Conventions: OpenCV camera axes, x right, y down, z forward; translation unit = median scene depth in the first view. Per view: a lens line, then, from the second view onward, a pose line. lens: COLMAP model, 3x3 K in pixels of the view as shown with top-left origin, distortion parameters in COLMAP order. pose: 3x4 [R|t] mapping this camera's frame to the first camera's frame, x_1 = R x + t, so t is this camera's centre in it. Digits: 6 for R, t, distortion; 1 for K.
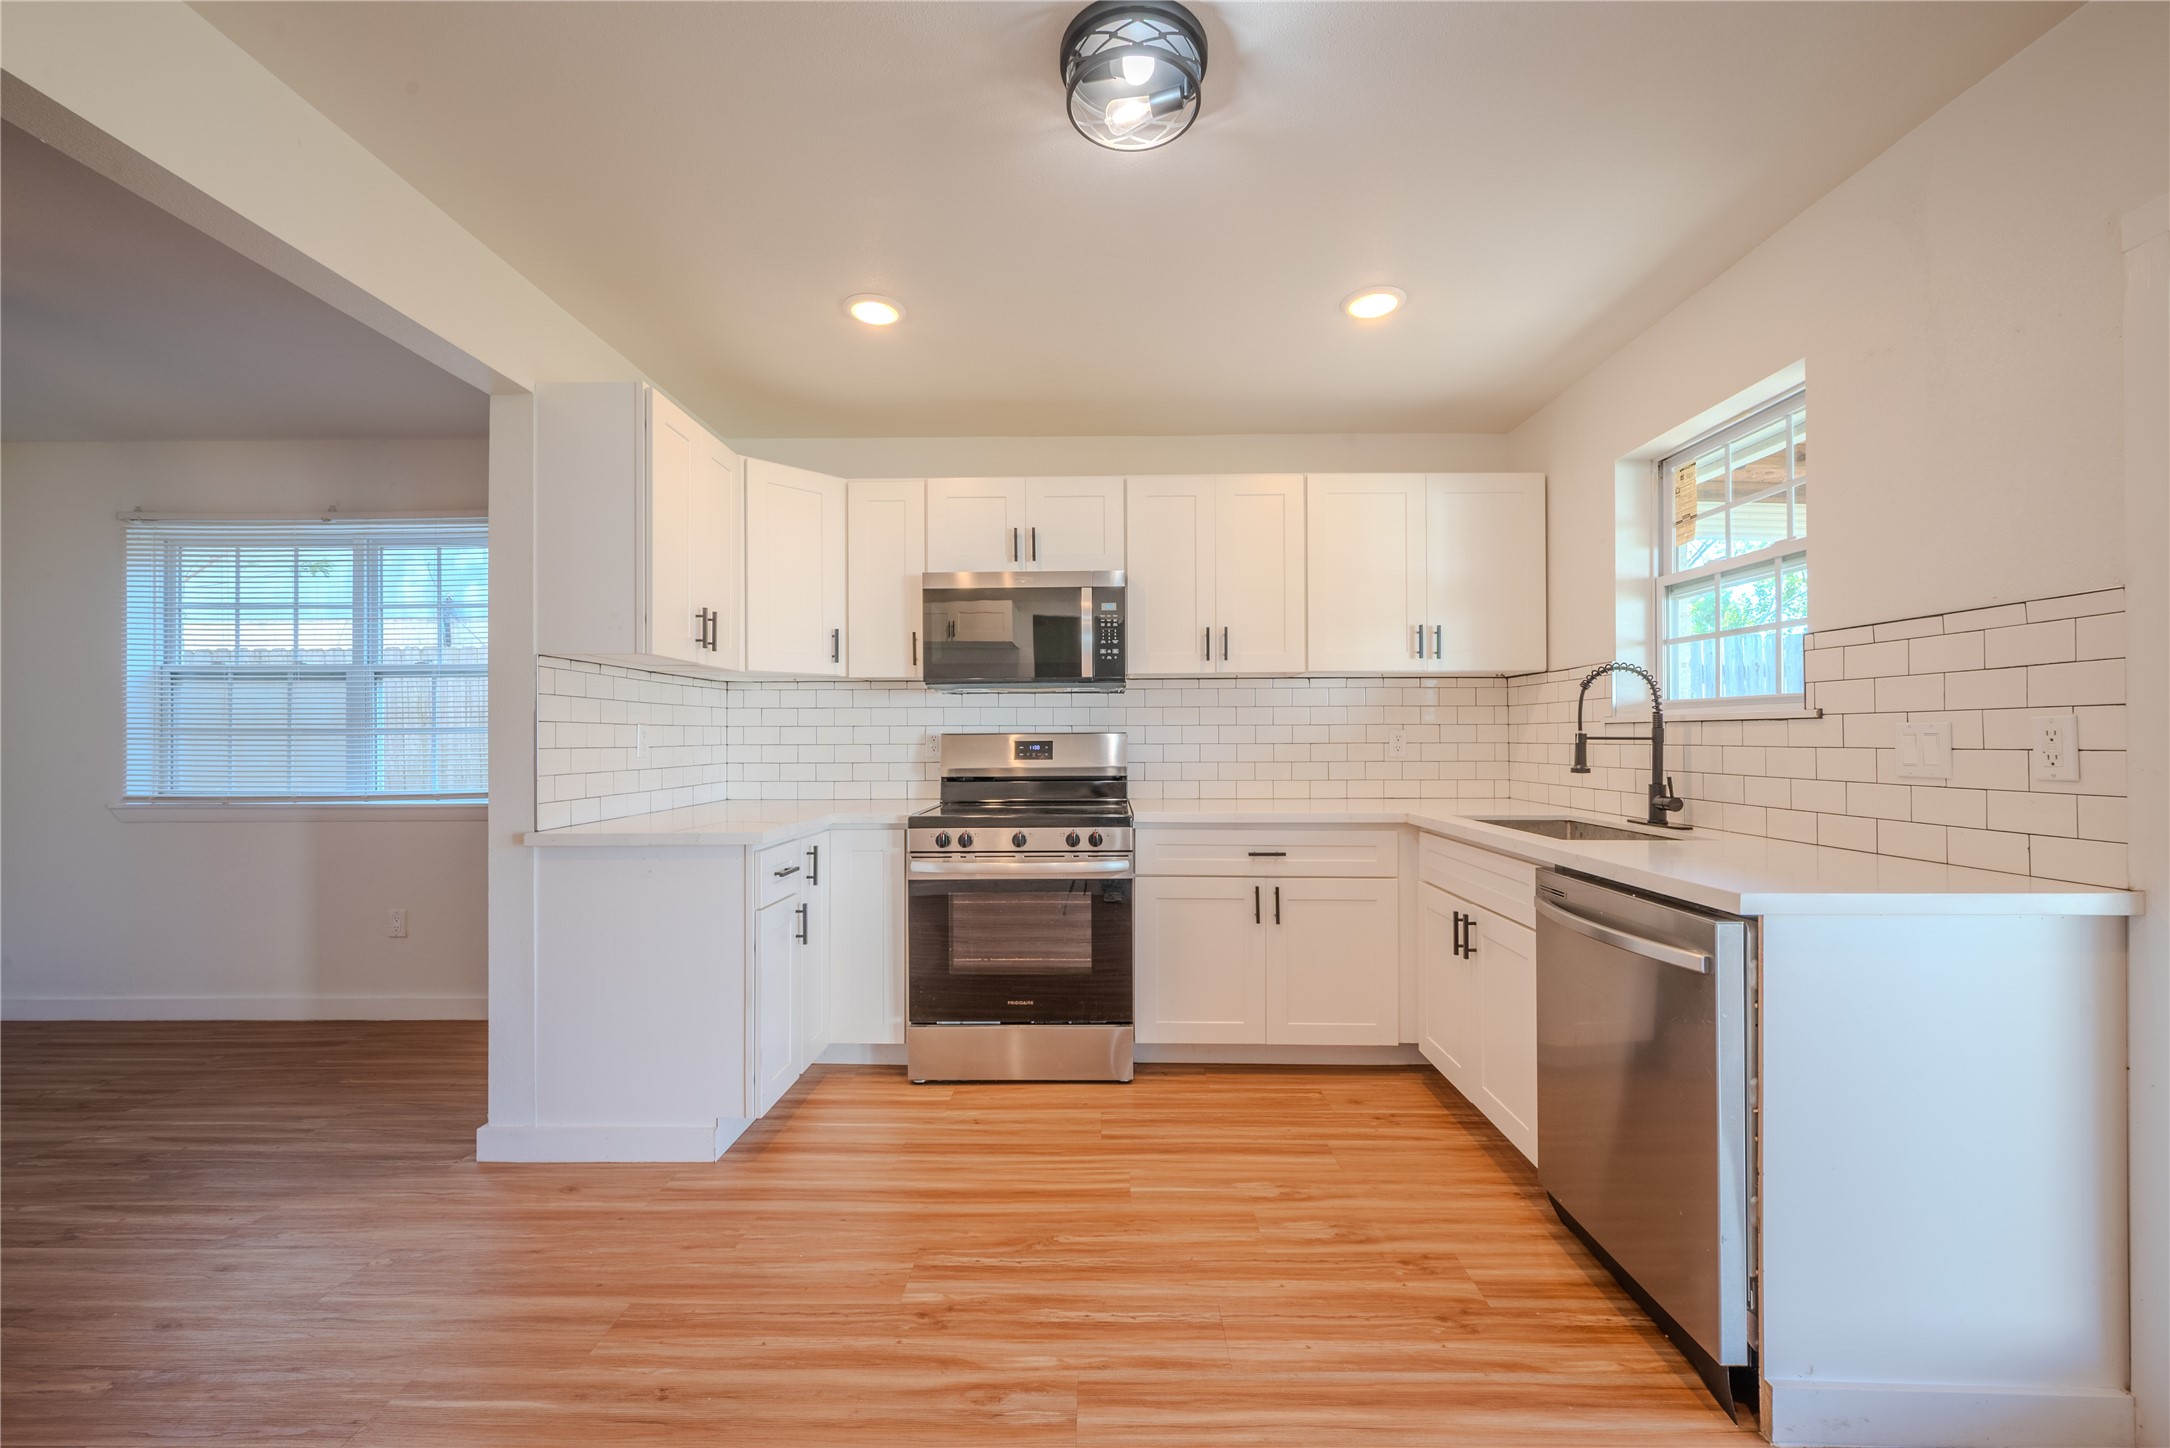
lens RADIAL K [[855.4, 0, 1095.4], [0, 855.4, 727.6], [0, 0, 1]] dist [0.000059, -0.000283]
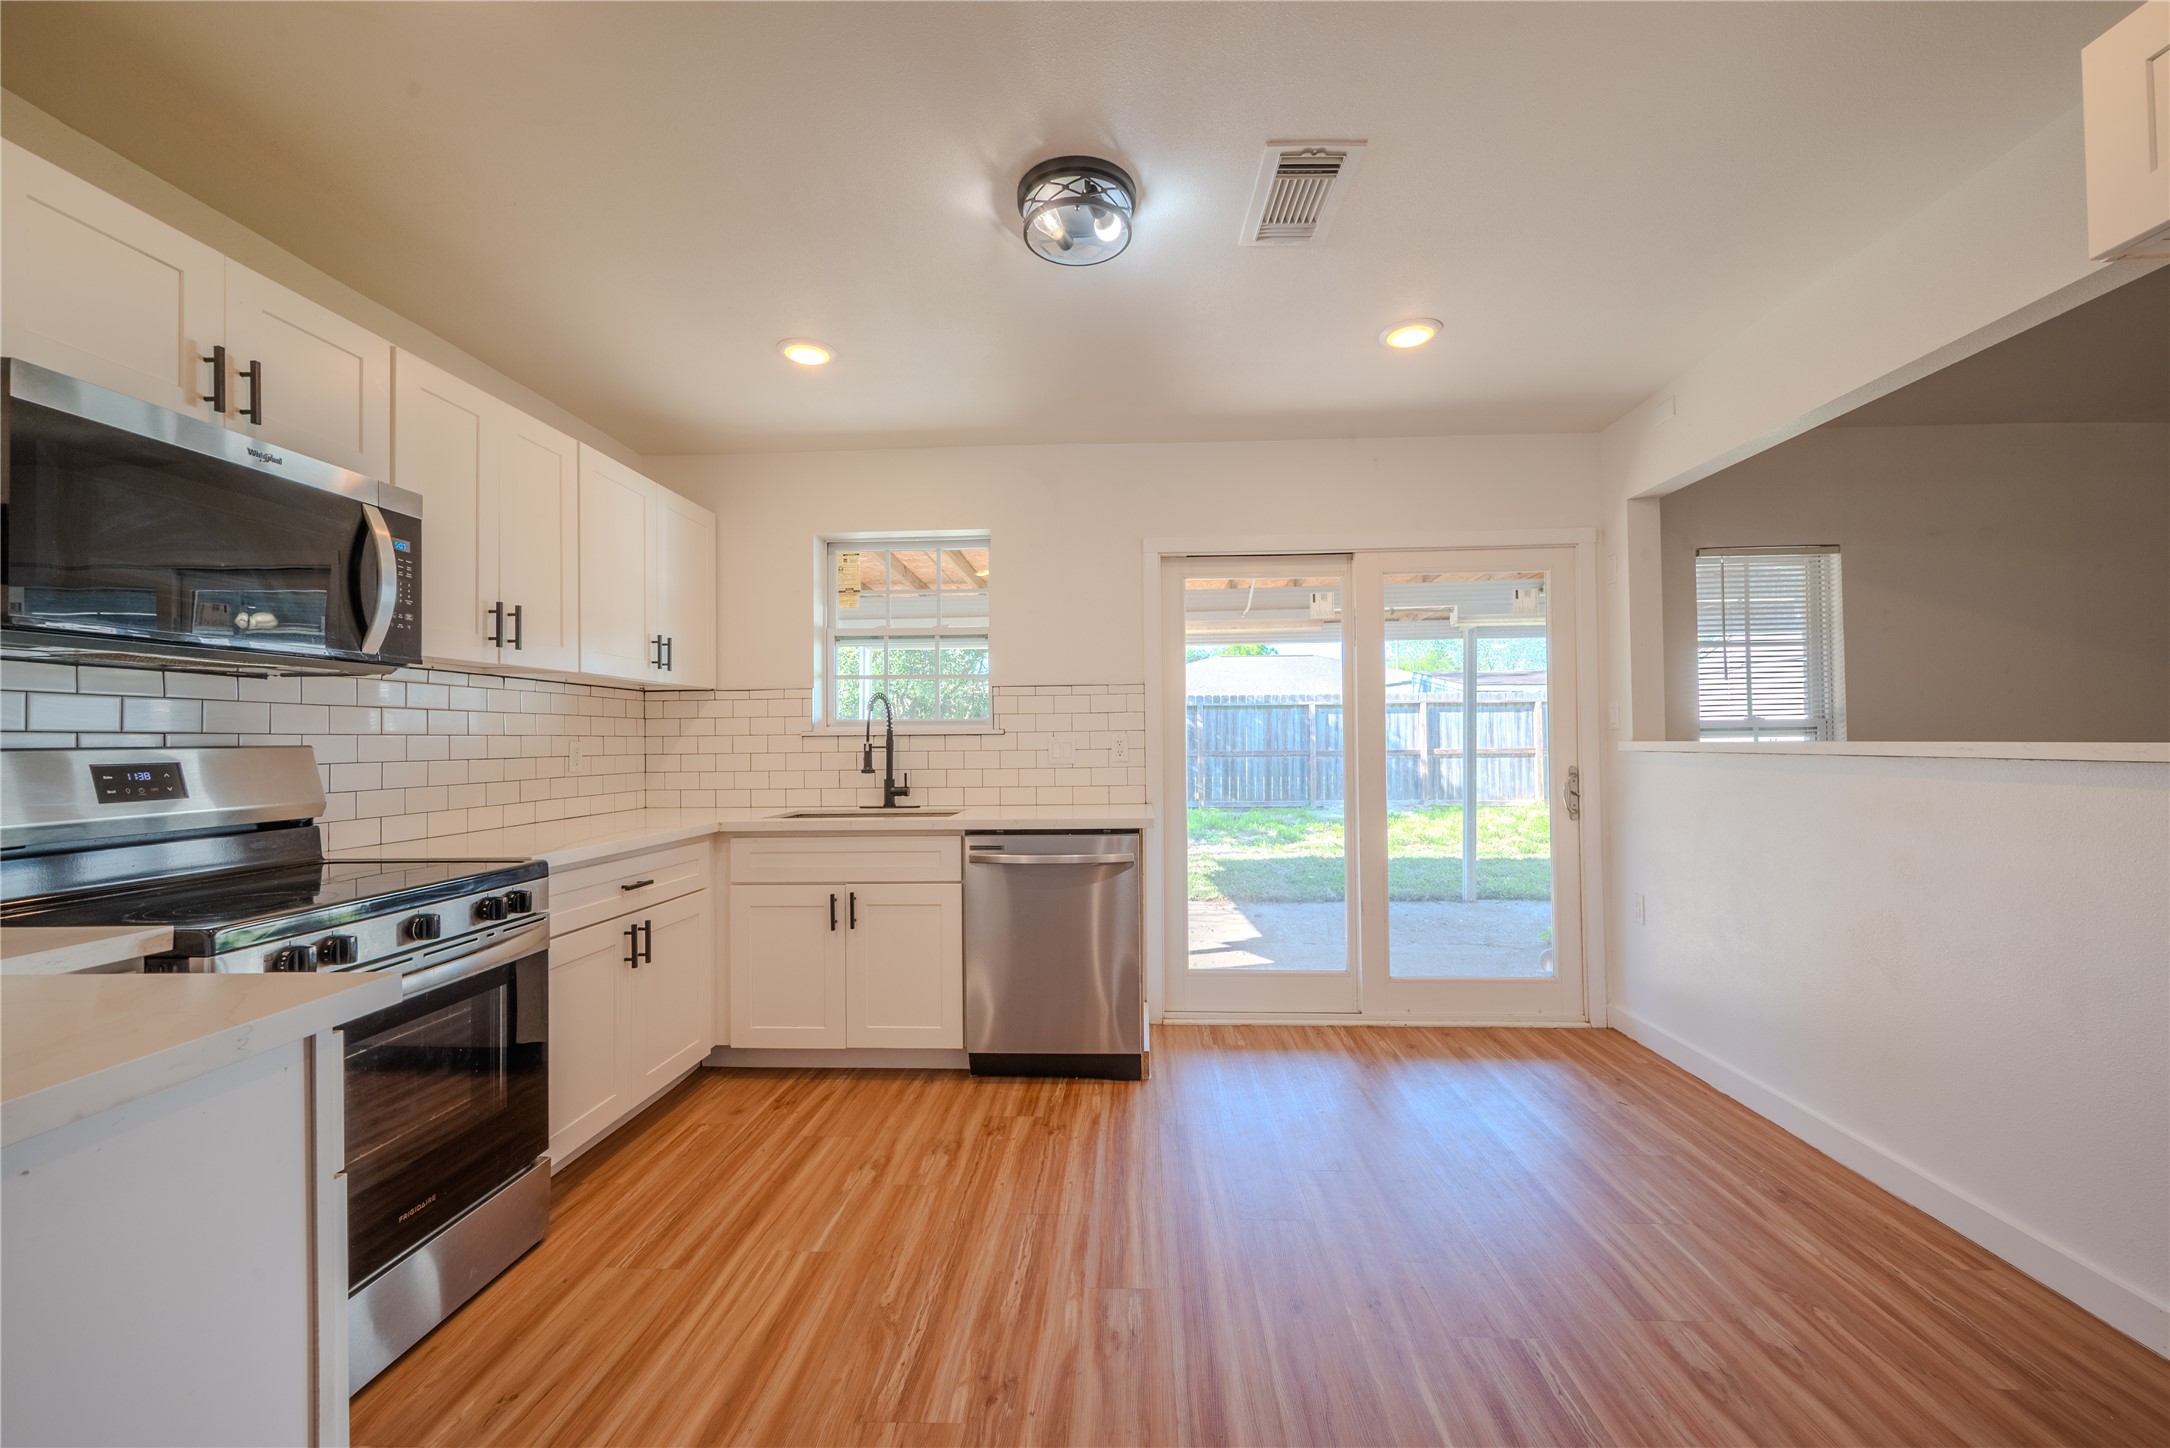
lens RADIAL K [[855.4, 0, 1096.9], [0, 855.4, 726.6], [0, 0, 1]] dist [0.000059, -0.000283]
pose [[0.038277, 0.017812, 0.999108, -0.756362], [-0.000328, 0.999841, -0.017812, 0.003896], [-0.999267, 0.000354, 0.038277, 0.591240]]
